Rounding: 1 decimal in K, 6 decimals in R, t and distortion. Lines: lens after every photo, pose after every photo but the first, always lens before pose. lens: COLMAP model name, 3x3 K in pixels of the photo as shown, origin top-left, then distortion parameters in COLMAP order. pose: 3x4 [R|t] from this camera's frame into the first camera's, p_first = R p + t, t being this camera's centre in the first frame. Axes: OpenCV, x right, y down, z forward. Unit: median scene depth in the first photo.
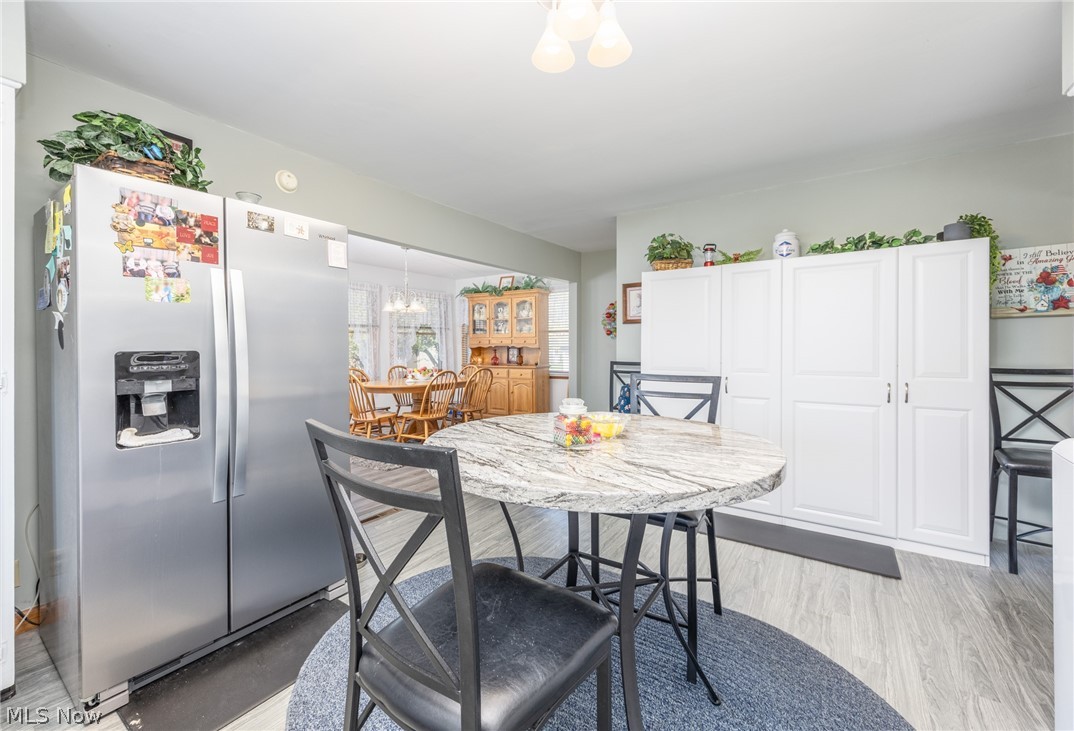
lens RADIAL K [[443.1, 0, 538.0], [0, 443.1, 351.0], [0, 0, 1]] dist [-0.000311, -0.000087]
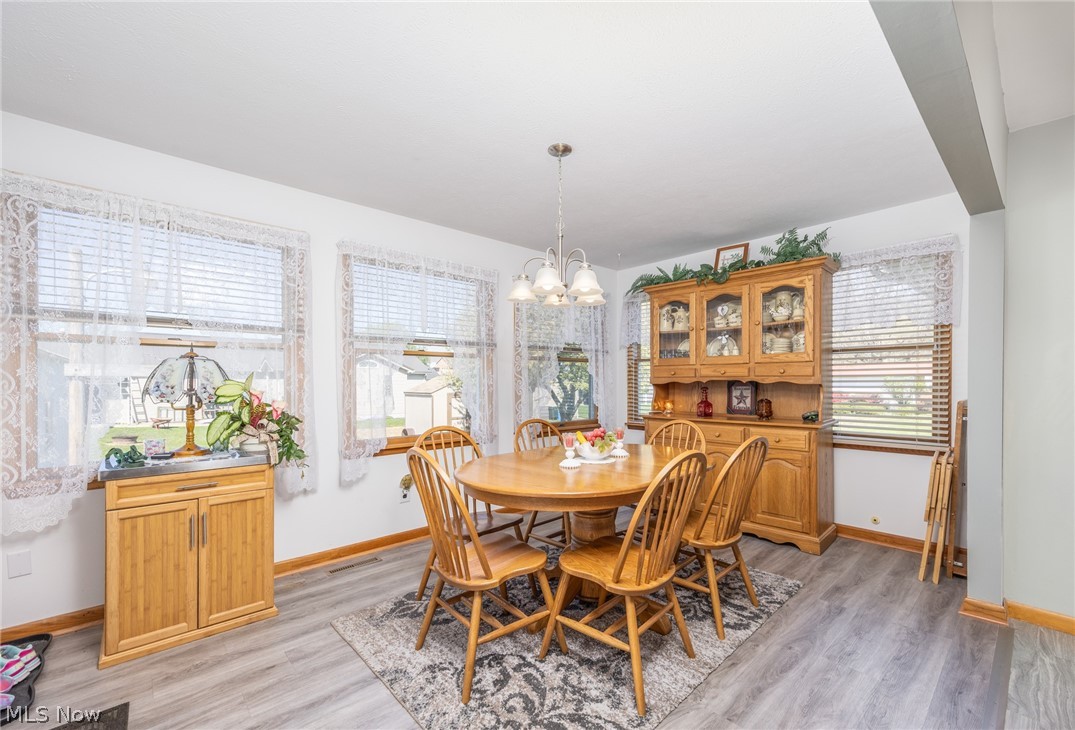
lens RADIAL K [[448.1, 0, 538.5], [0, 448.1, 385.0], [0, 0, 1]] dist [0.000739, 0.000144]
pose [[0.970432, 0.000224, -0.241376, -0.170700], [-0.001018, 0.999994, -0.003167, -0.004418], [0.241374, 0.003319, 0.970426, 0.460019]]
